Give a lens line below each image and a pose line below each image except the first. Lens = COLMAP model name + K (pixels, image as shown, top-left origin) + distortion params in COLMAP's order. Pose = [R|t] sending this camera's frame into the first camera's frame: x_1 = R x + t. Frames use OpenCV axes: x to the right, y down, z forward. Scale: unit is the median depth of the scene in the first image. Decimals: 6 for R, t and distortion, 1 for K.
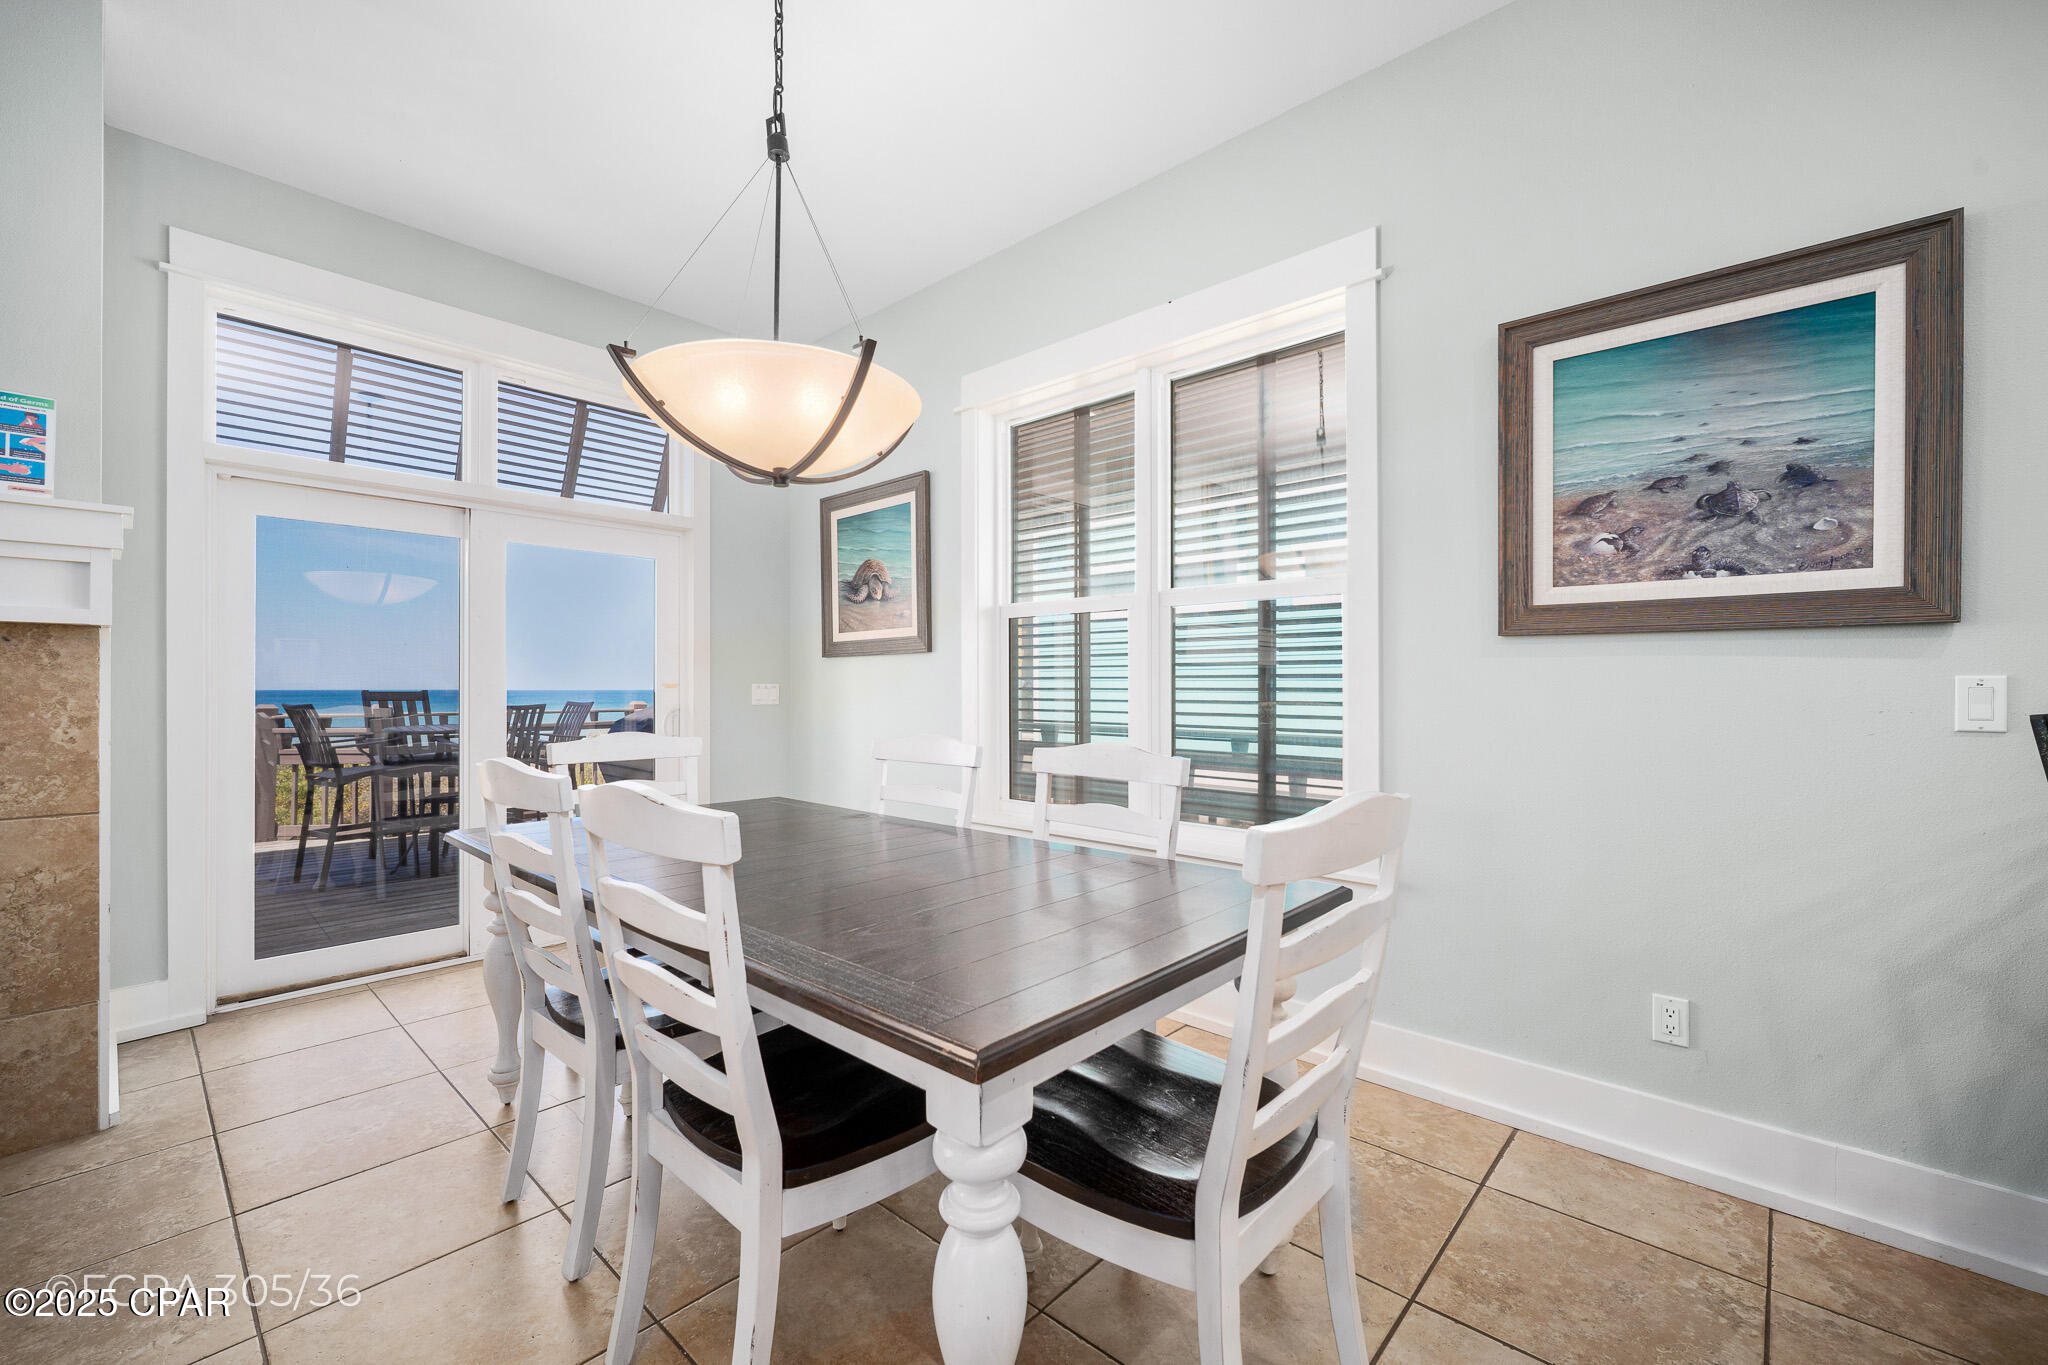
lens RADIAL K [[854.3, 0, 1009.4], [0, 854.3, 683.4], [0, 0, 1]] dist [-0.003166, 0.000484]
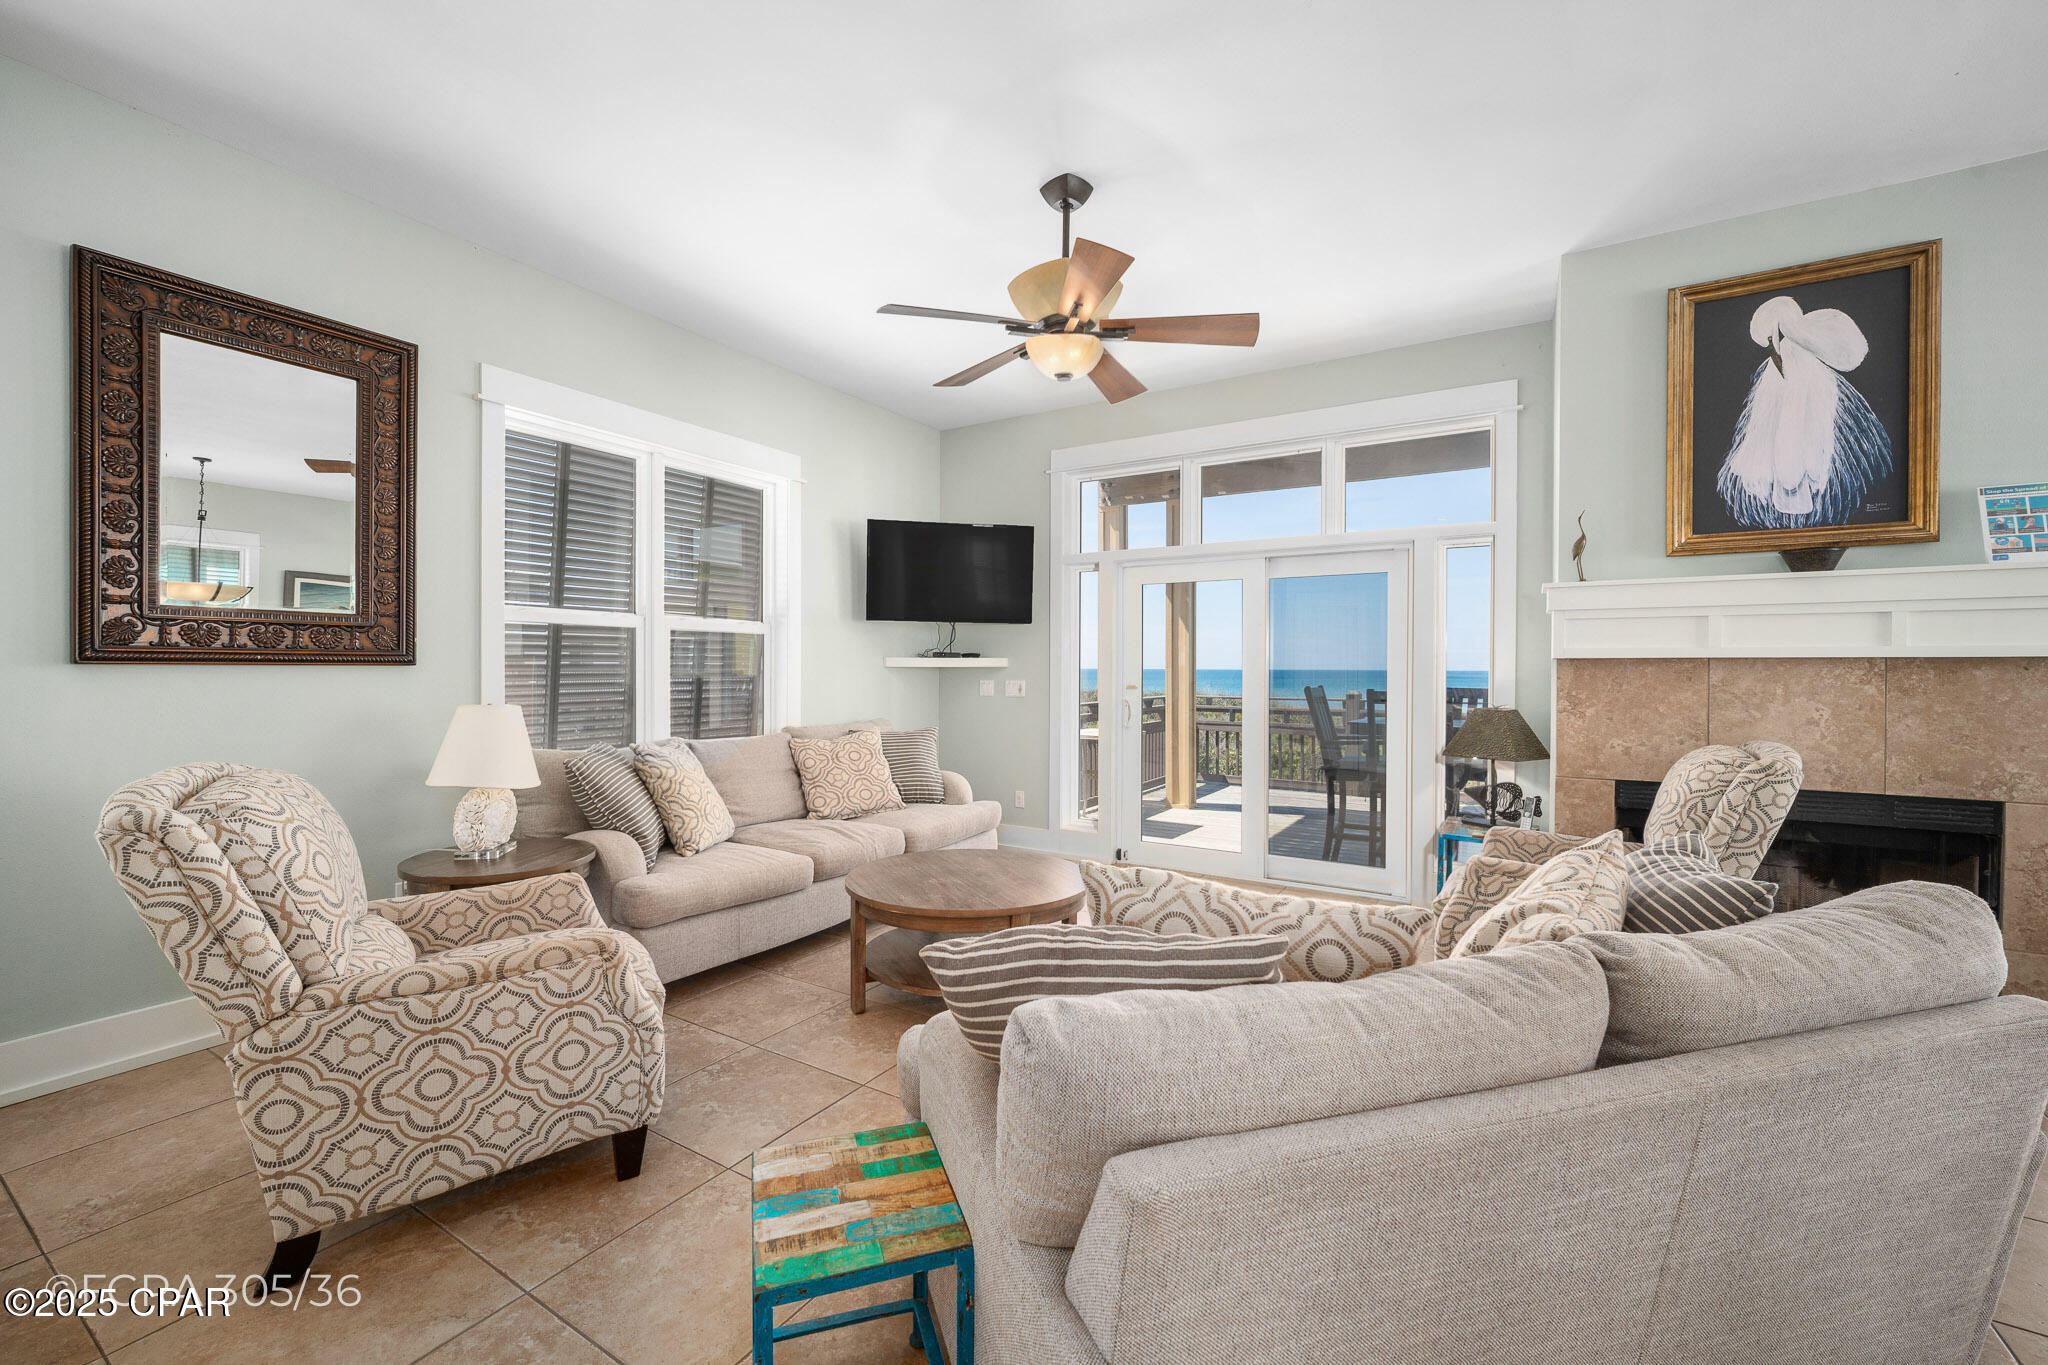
lens RADIAL K [[854.3, 0, 1011.5], [0, 854.3, 670.4], [0, 0, 1]] dist [-0.003166, 0.000484]
pose [[0.195834, 0.004259, -0.980628, -0.103657], [0.005573, 0.999970, 0.005456, -0.038473], [0.980621, -0.006534, 0.195804, -0.483536]]
